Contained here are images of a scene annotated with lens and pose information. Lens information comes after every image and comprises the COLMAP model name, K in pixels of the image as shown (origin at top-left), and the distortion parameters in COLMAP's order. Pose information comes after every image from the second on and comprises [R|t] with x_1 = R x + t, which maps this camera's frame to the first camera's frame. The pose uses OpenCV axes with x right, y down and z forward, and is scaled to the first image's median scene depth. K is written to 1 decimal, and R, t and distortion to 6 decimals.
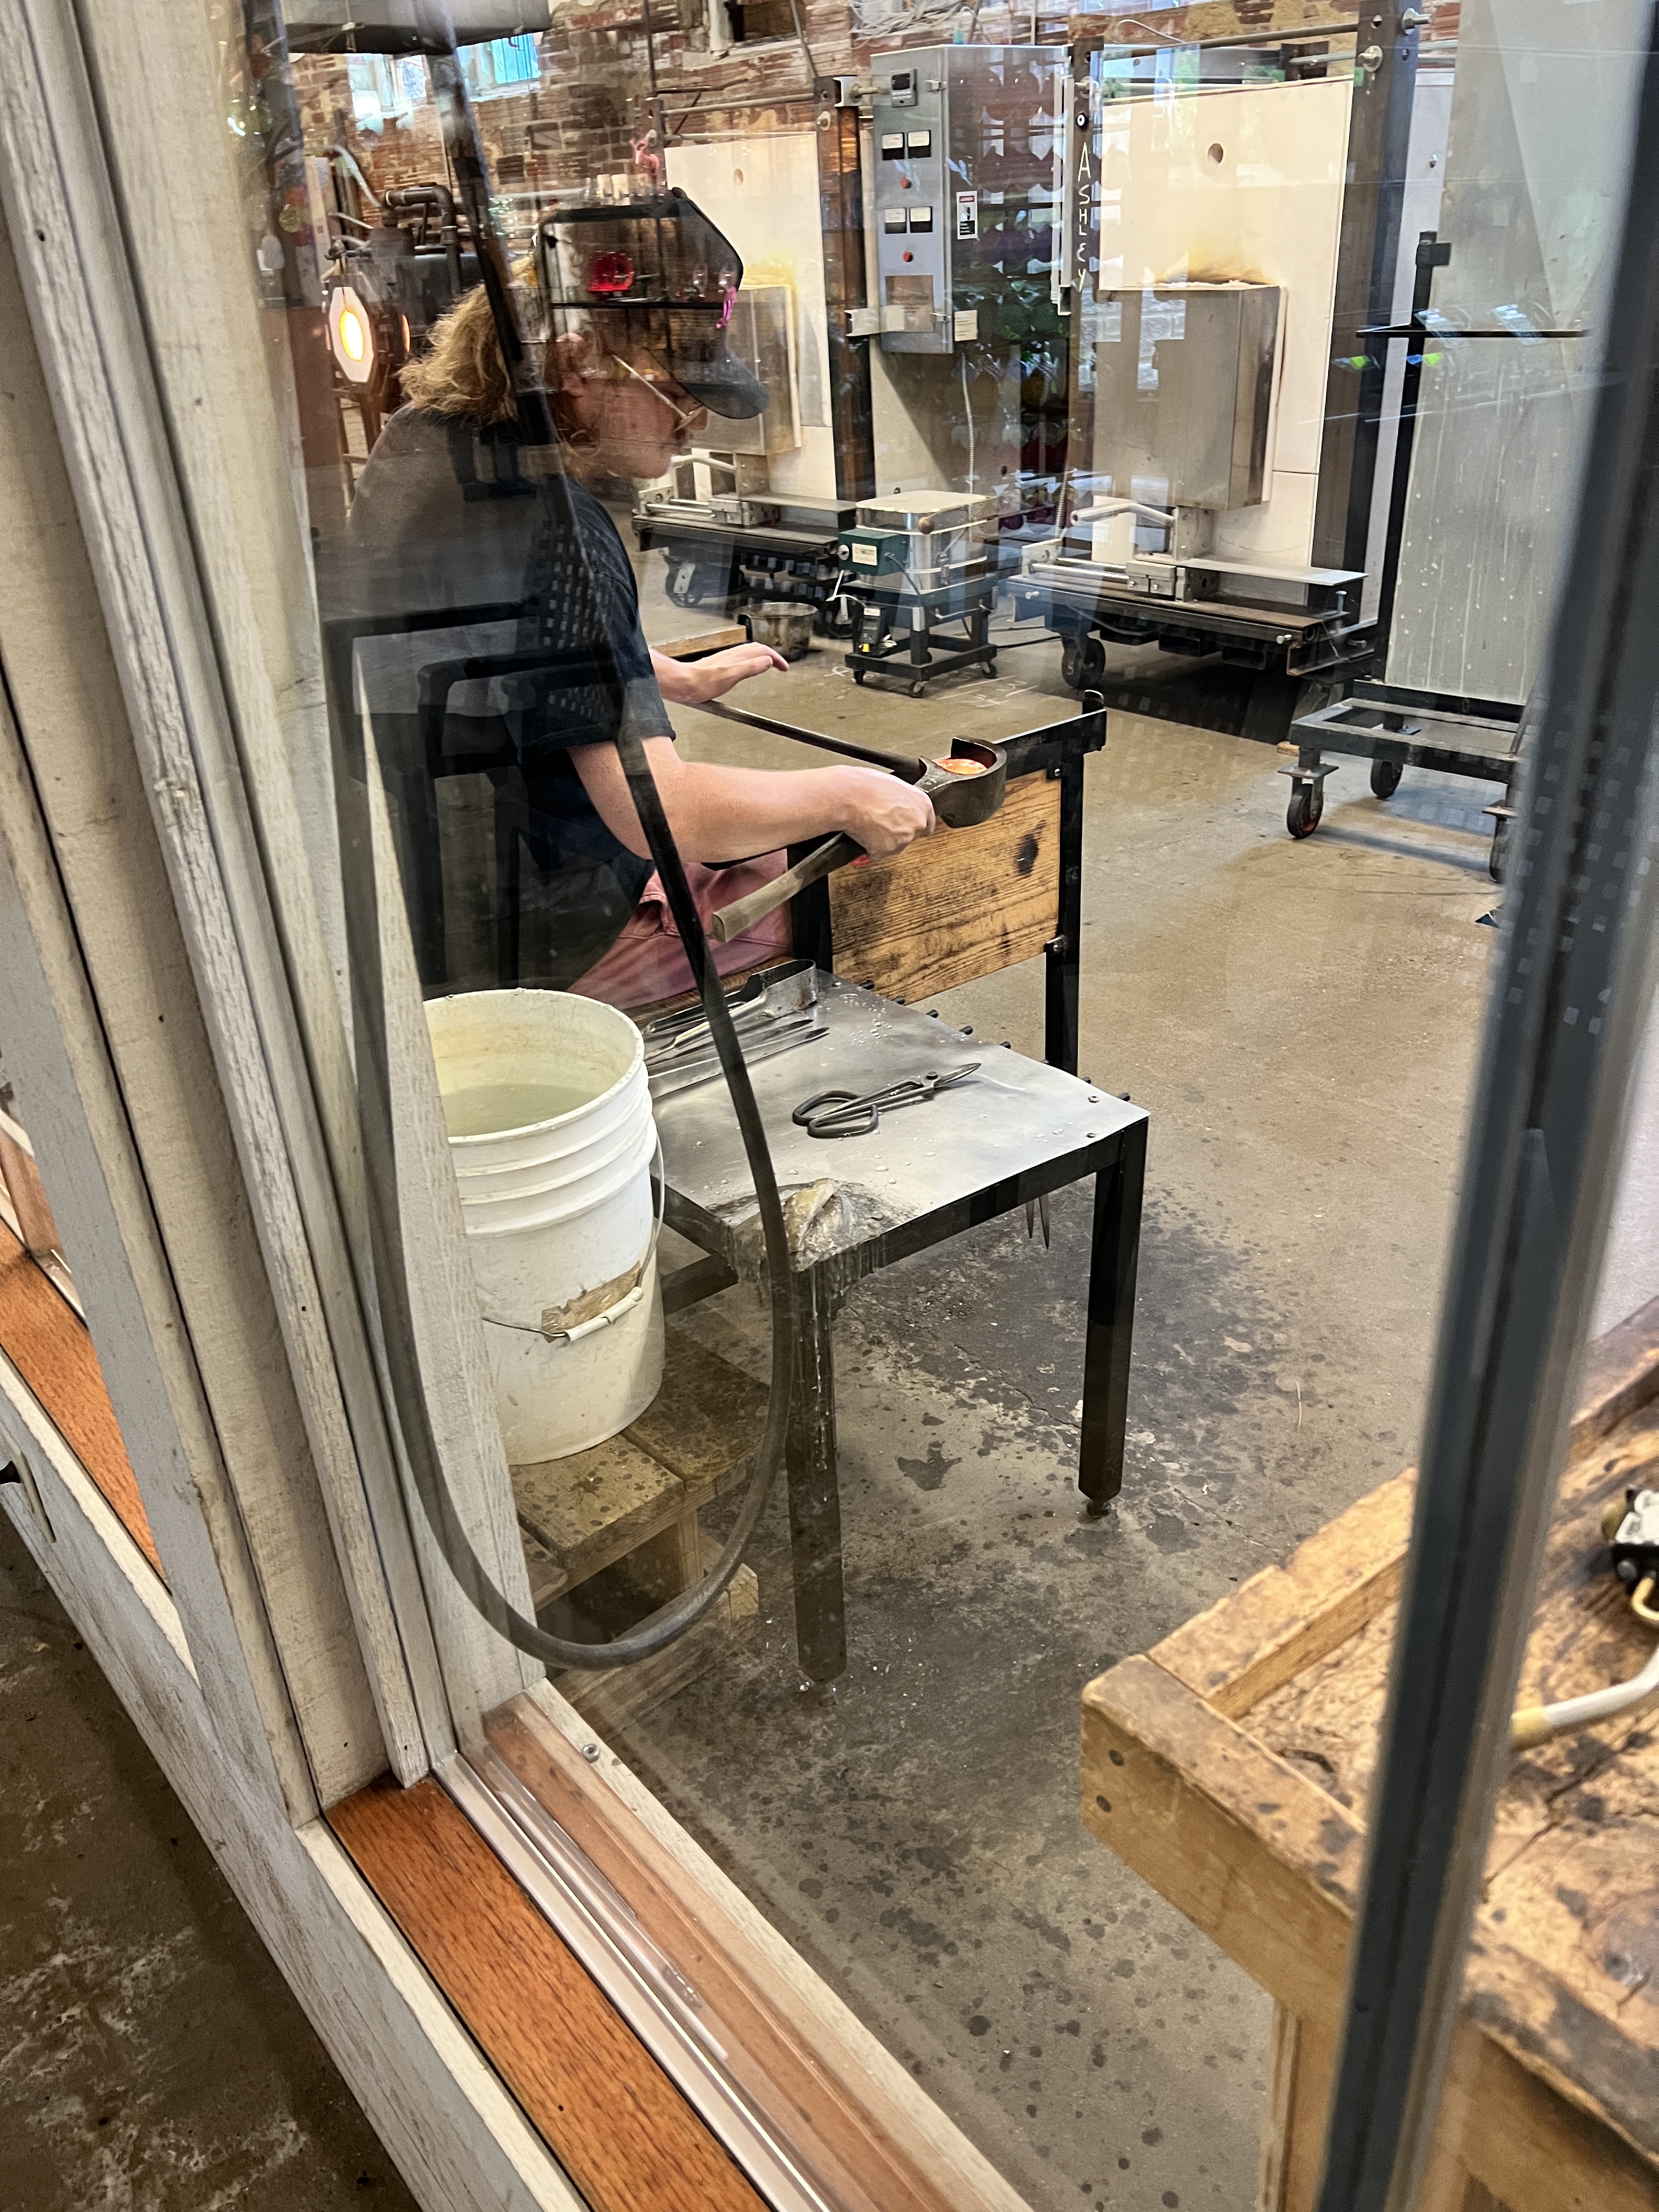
lens RADIAL K [[1679.8, 0, 829.5], [0, 1679.8, 1106.0], [0, 0, 1]] dist [0.068927, -0.082936]
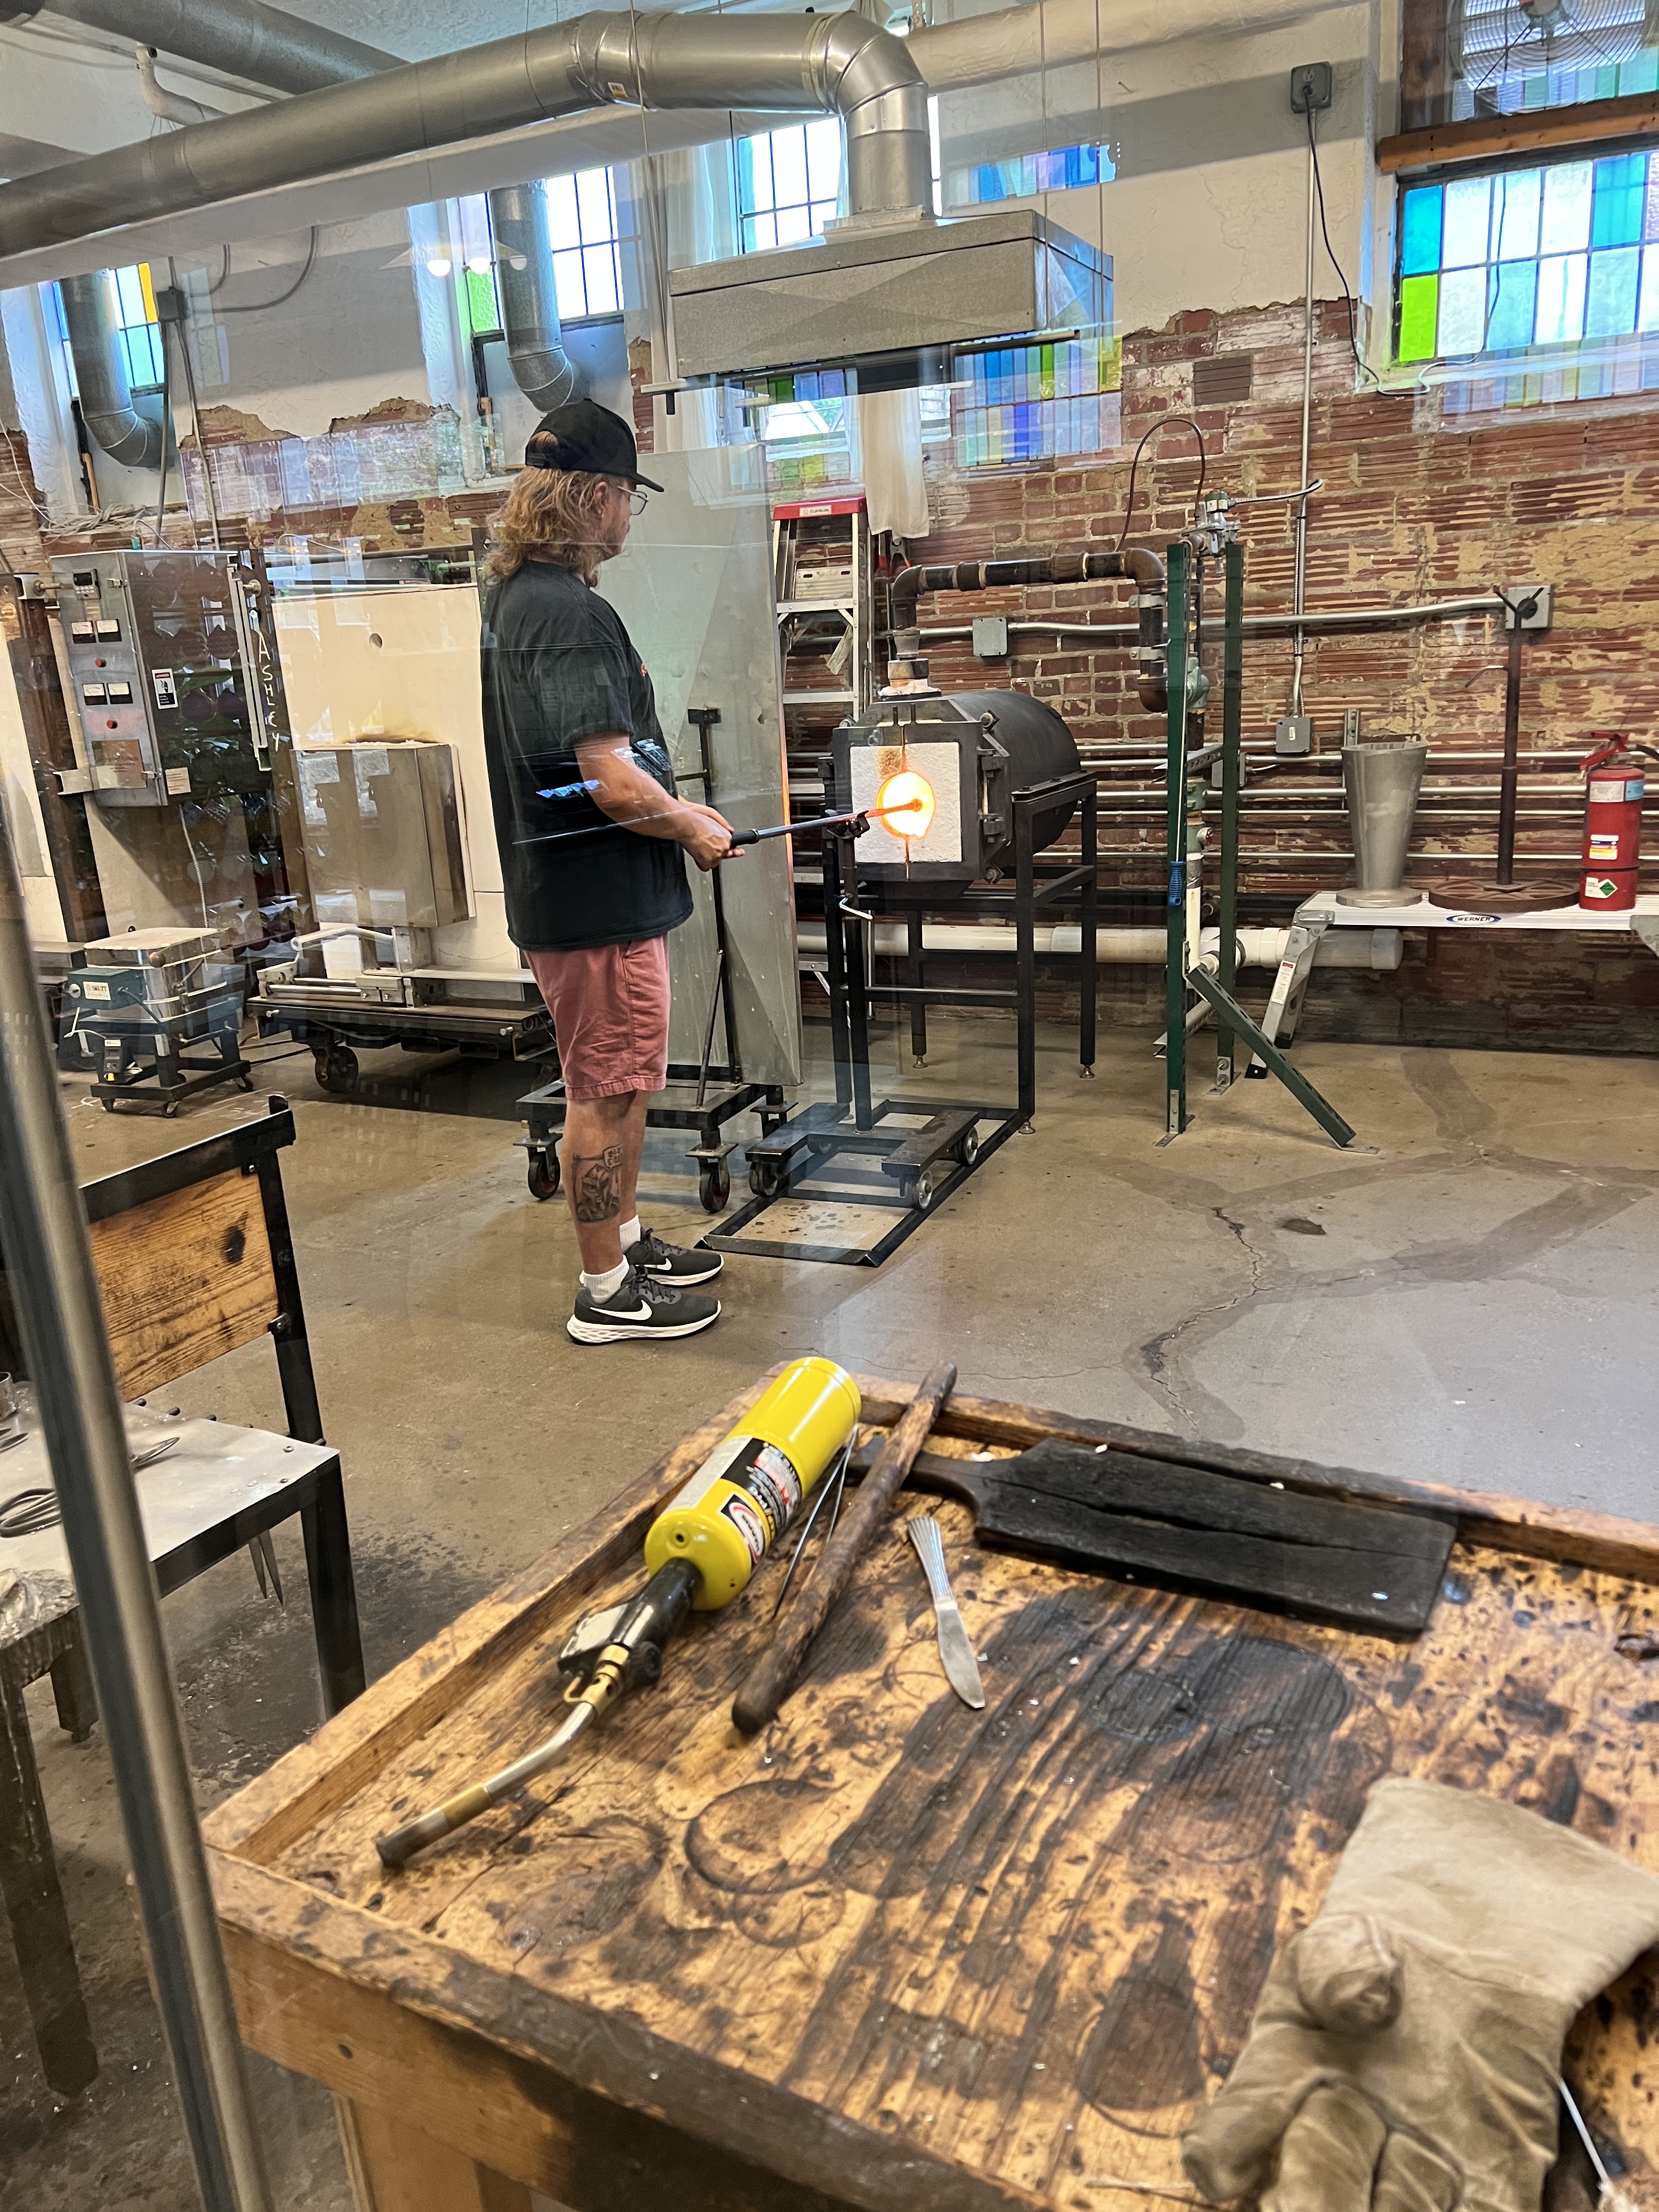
lens RADIAL K [[1690.5, 0, 829.5], [0, 1690.5, 1106.0], [0, 0, 1]] dist [0.084262, -0.122975]
pose [[0.921337, -0.115924, 0.371079, 0.042834], [0.196808, 0.962240, -0.188046, 0.027214], [-0.335268, 0.246285, 0.909362, -0.086577]]
